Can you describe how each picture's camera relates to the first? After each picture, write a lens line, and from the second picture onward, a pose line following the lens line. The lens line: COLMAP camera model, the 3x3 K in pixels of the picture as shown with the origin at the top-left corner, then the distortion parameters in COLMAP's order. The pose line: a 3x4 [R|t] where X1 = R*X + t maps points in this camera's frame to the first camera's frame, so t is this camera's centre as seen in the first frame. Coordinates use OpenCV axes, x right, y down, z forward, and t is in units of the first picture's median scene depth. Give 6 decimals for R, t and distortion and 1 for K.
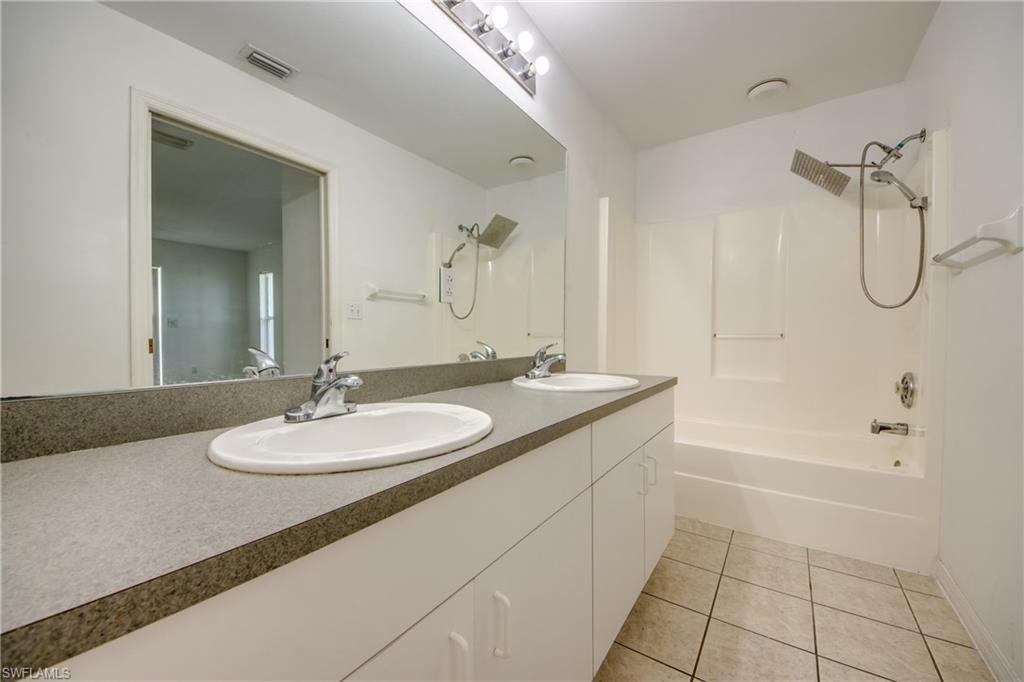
lens RADIAL K [[402.5, 0, 503.4], [0, 402.5, 345.1], [0, 0, 1]] dist [0.033707, -0.024258]
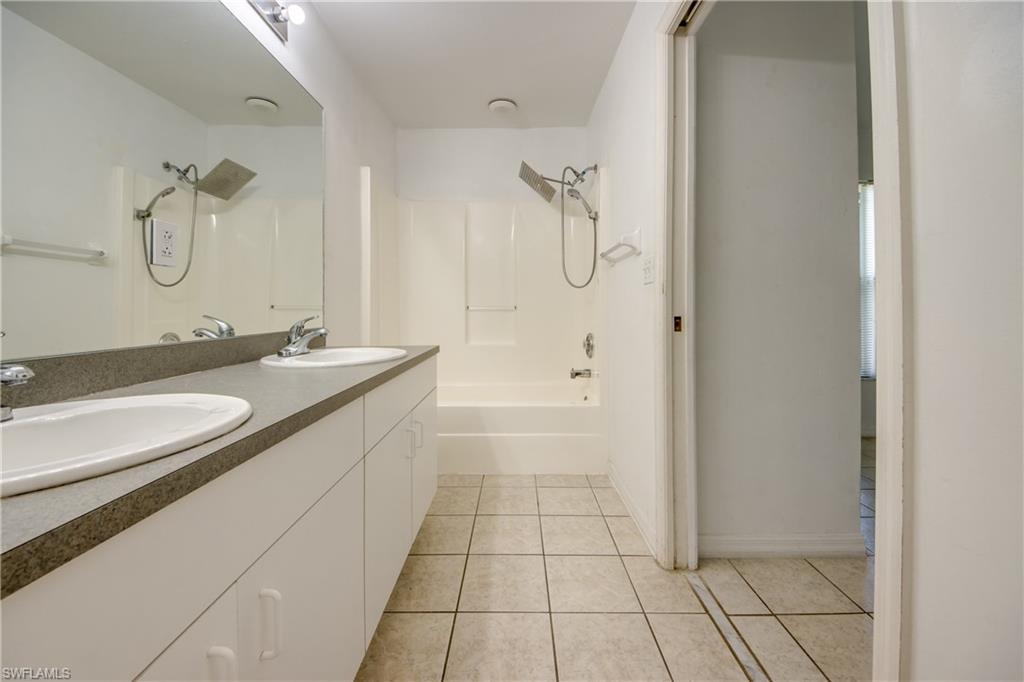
lens RADIAL K [[430.9, 0, 524.8], [0, 430.9, 332.9], [0, 0, 1]] dist [0.040003, -0.022280]
pose [[0.813329, -0.036561, 0.580654, -0.063087], [0.017046, 0.999093, 0.039031, 0.003012], [-0.581554, -0.021847, 0.813215, -0.091082]]
